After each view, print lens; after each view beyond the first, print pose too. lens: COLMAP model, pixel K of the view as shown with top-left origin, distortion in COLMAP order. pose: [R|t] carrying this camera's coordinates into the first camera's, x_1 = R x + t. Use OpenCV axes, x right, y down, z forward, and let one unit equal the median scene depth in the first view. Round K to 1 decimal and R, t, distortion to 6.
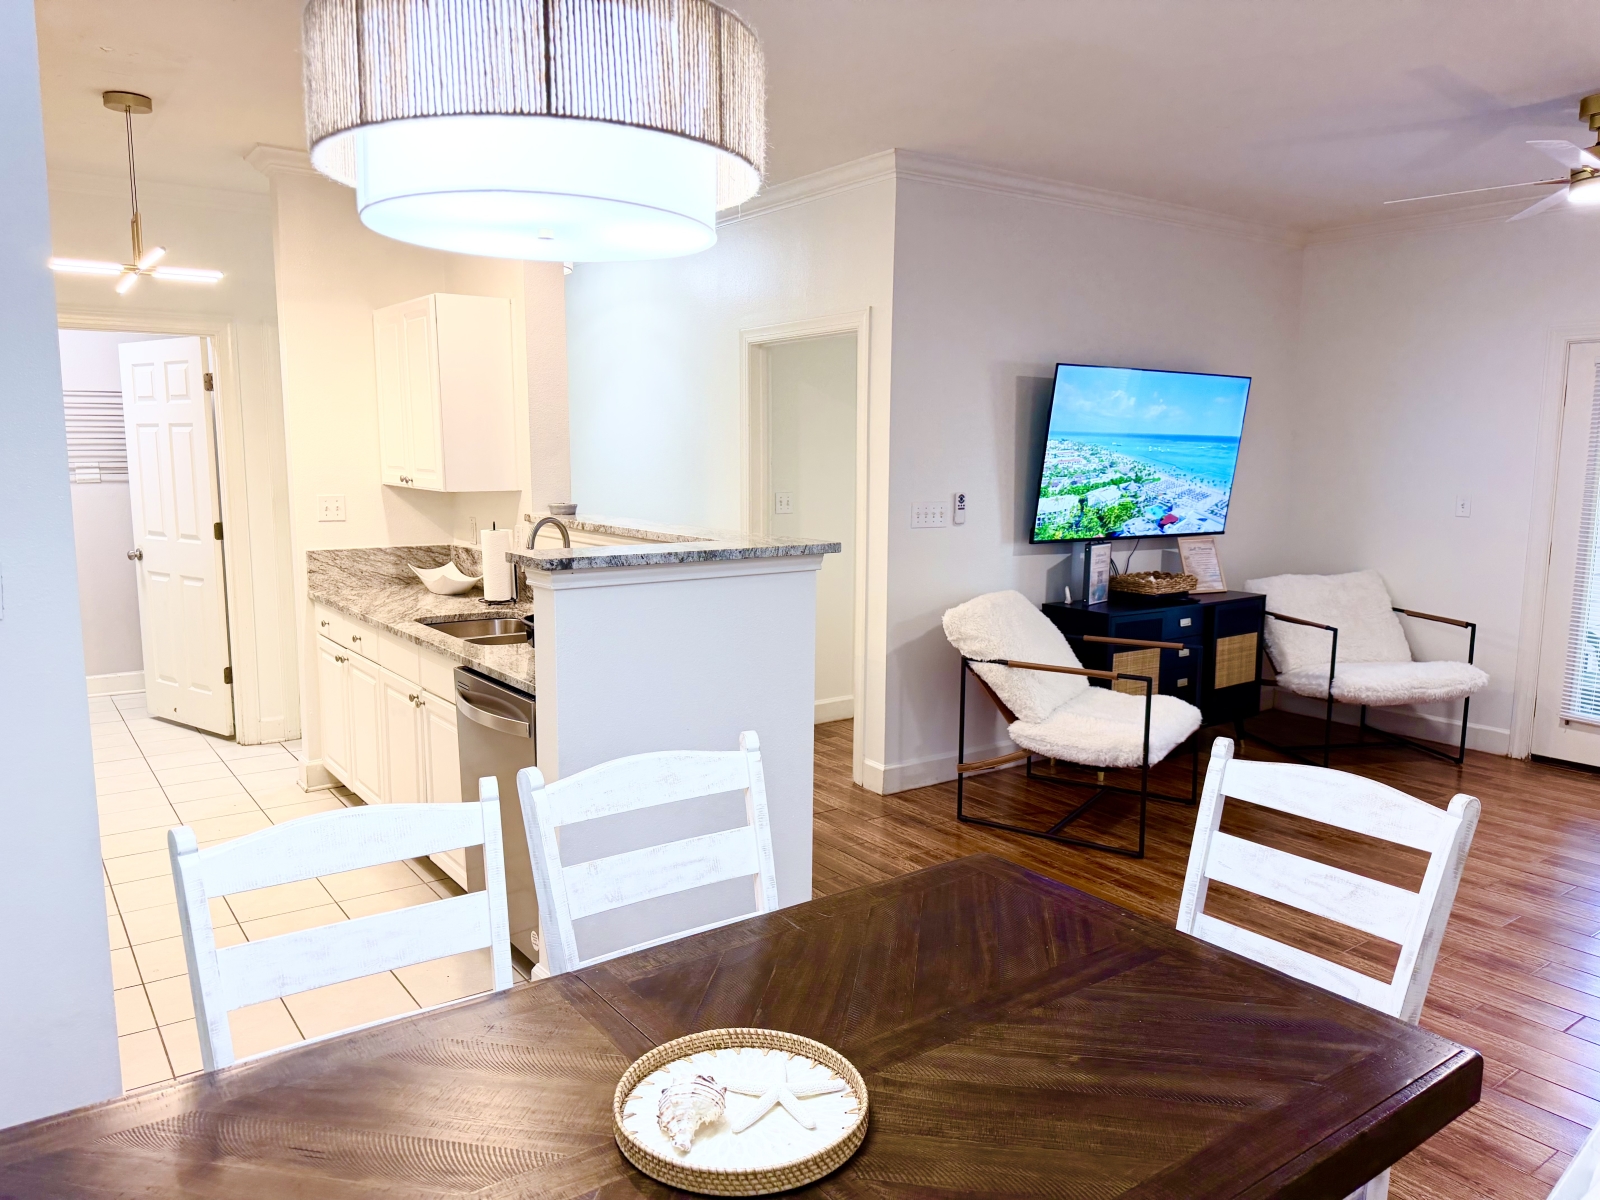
lens RADIAL K [[1138.6, 0, 802.7], [0, 1138.6, 607.8], [0, 0, 1]] dist [0.046733, -0.061454]
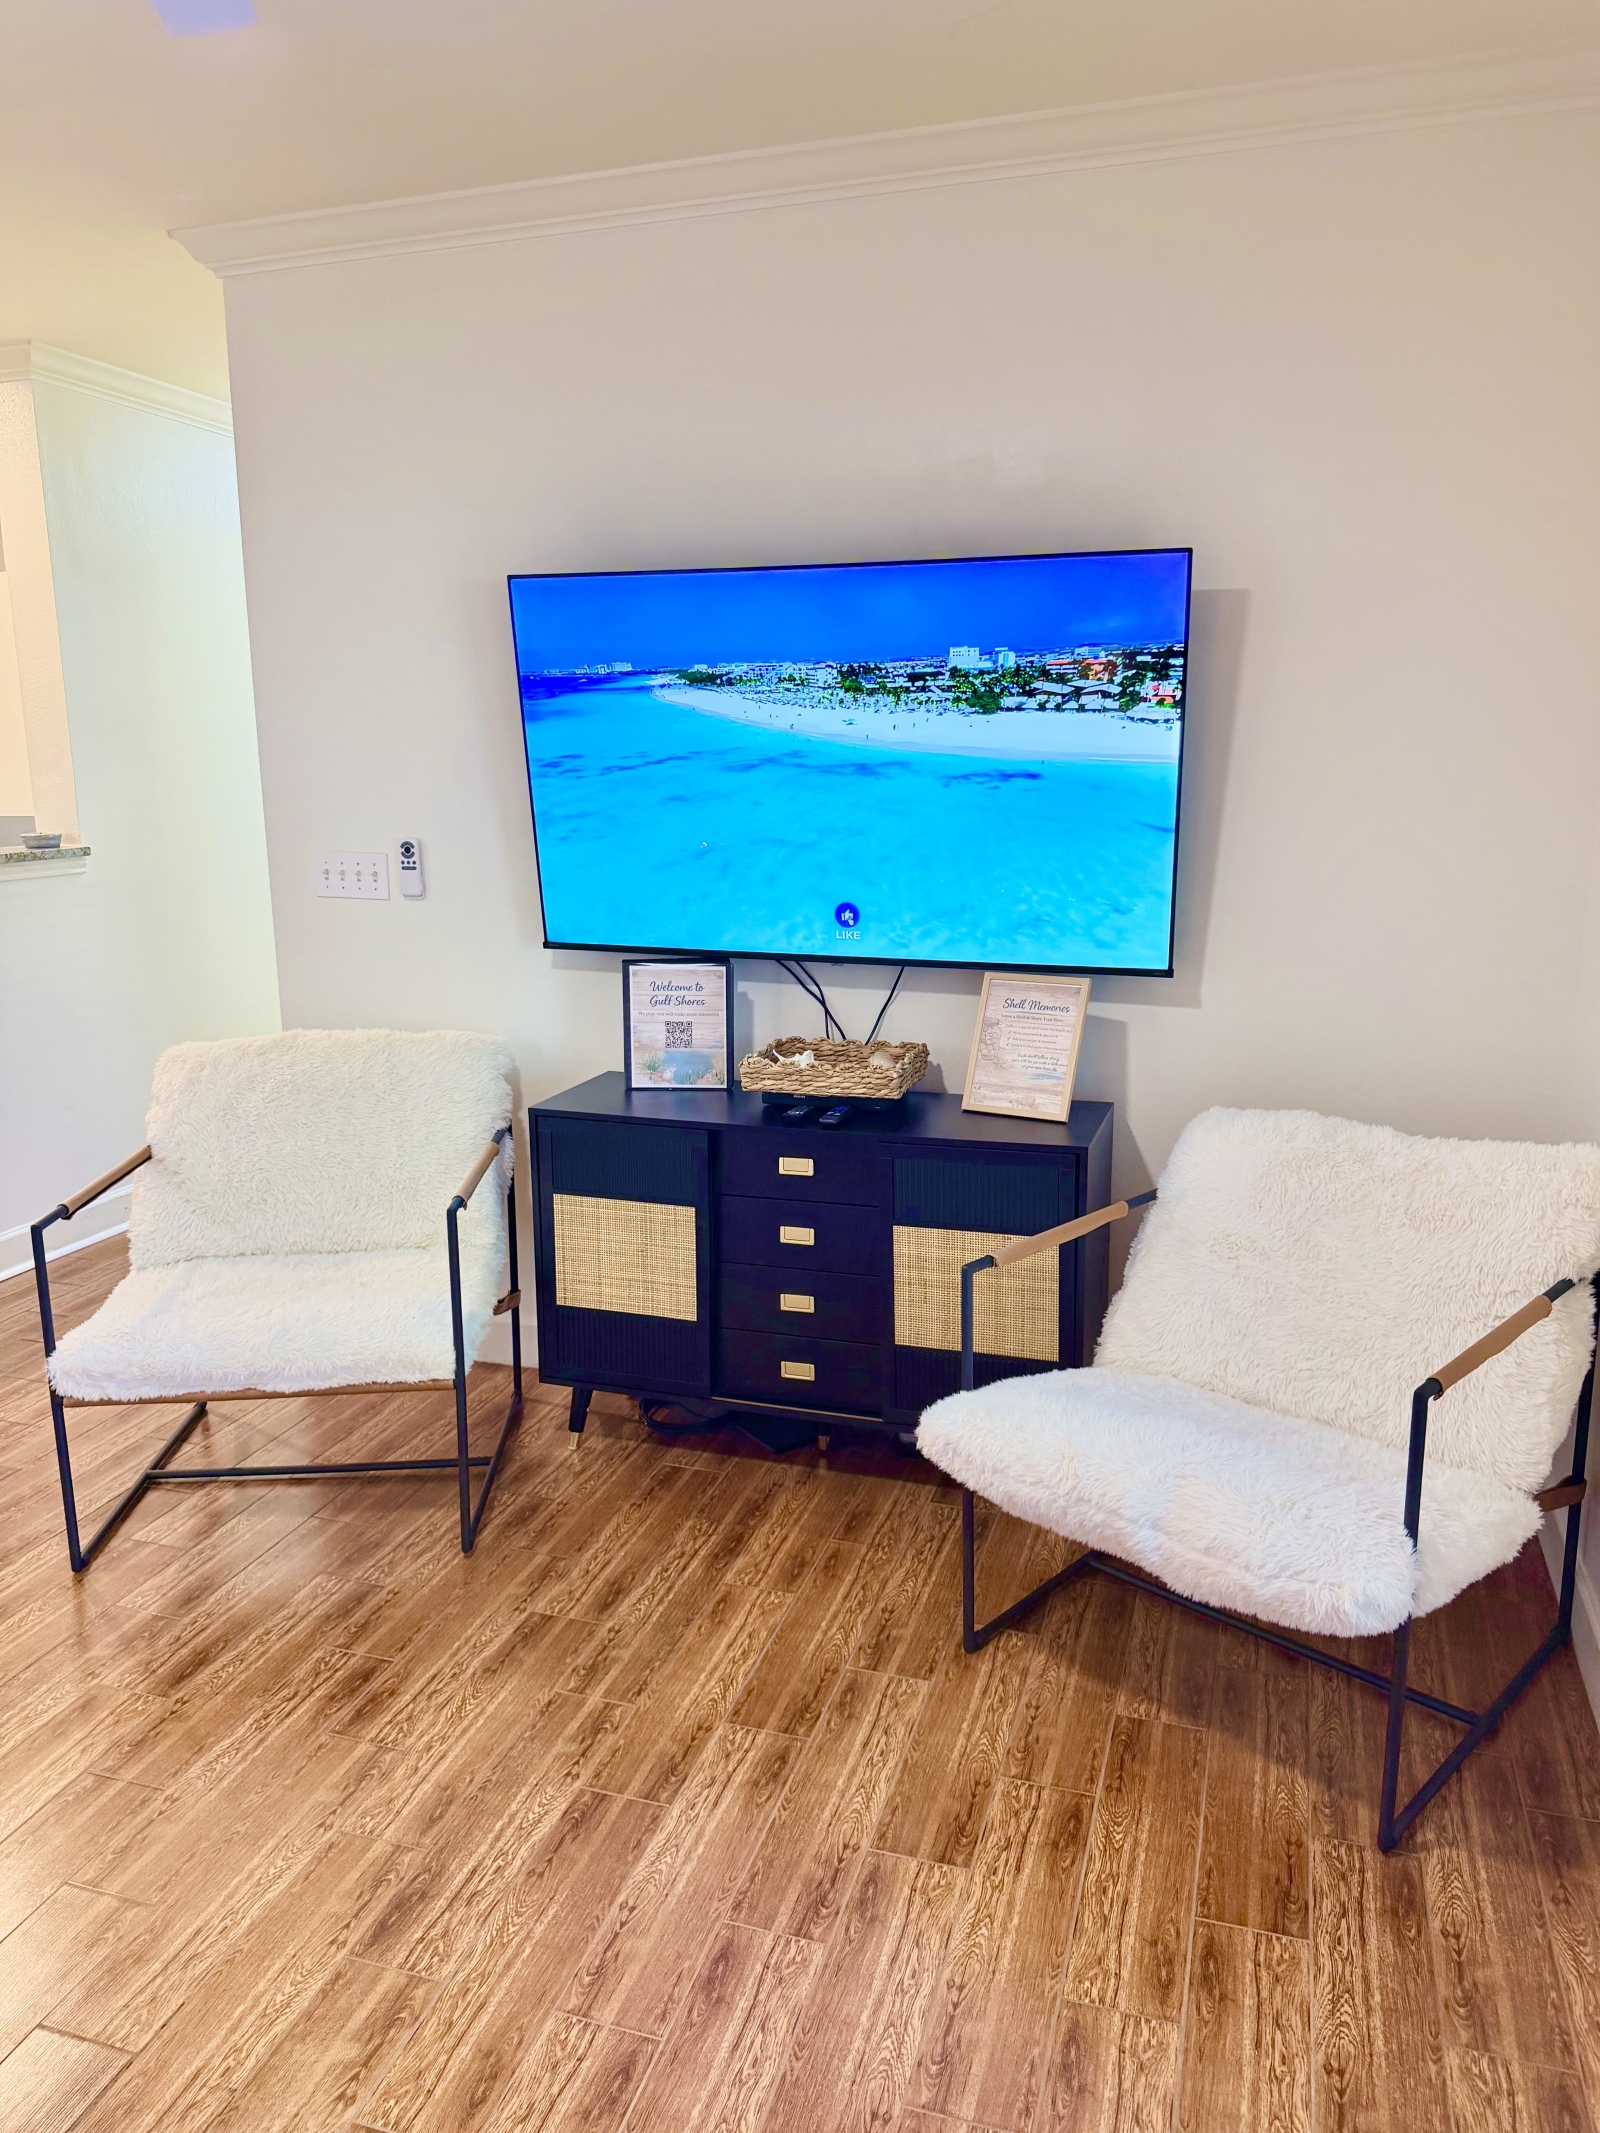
lens RADIAL K [[1517.9, 0, 798.7], [0, 1517.9, 1058.0], [0, 0, 1]] dist [0.046733, -0.061454]
pose [[0.602424, 0.148598, -0.784221, 0.752790], [-0.104837, 0.988736, 0.106817, -0.085416], [0.791261, 0.017866, 0.611218, 0.640954]]
